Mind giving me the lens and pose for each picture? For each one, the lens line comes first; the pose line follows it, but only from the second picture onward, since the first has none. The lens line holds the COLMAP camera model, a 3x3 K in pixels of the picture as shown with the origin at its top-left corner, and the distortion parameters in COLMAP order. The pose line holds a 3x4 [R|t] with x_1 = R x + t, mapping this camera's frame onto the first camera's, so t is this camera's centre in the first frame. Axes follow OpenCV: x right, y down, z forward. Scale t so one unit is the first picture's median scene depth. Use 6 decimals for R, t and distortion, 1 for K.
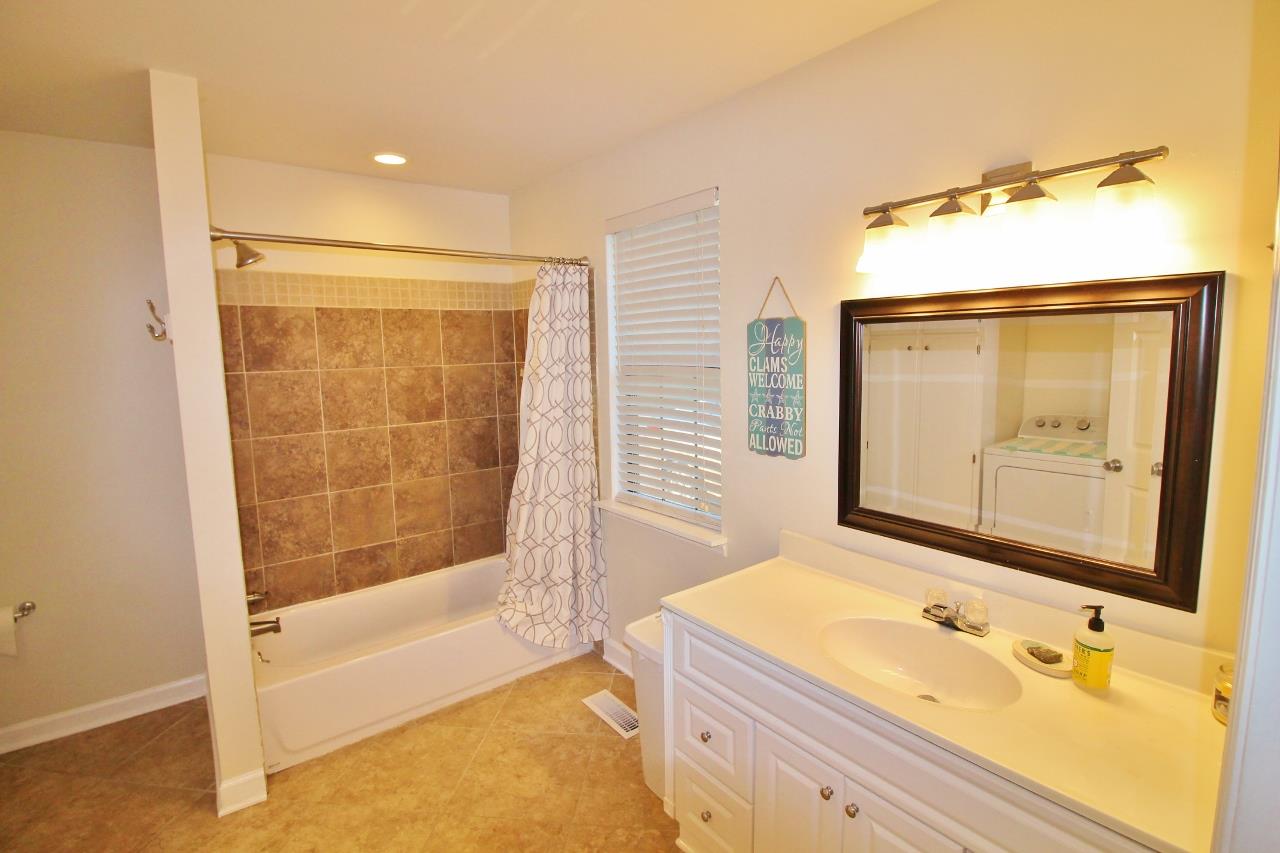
lens RADIAL K [[600.6, 0, 633.4], [0, 600.6, 410.7], [0, 0, 1]] dist [-0.001950, -0.012789]
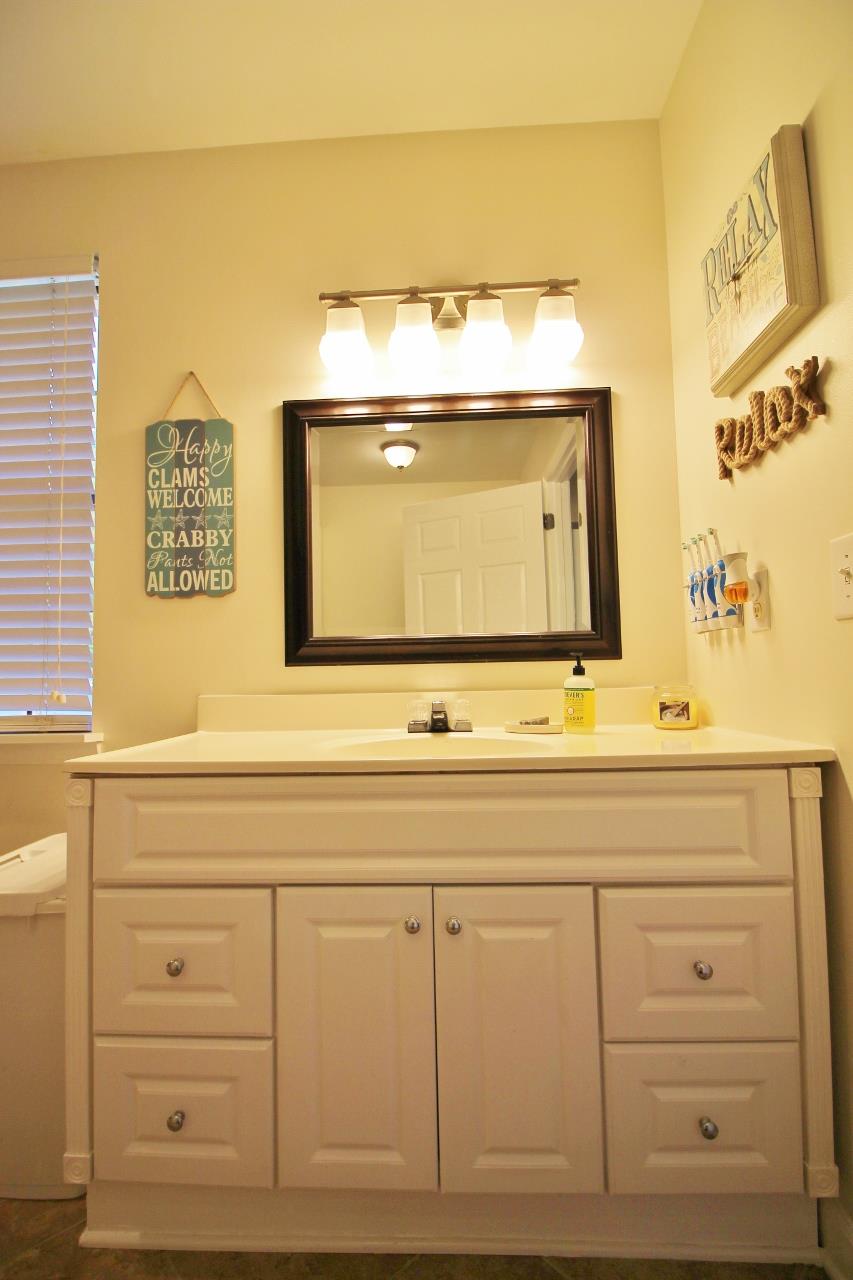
lens RADIAL K [[600.6, 0, 421.5], [0, 600.6, 633.8], [0, 0, 1]] dist [-0.001950, -0.012789]
pose [[0.652534, 0.051692, 0.755994, -0.145065], [0.088977, 0.985542, -0.144188, 0.261794], [-0.752517, 0.161354, 0.638501, 0.315010]]
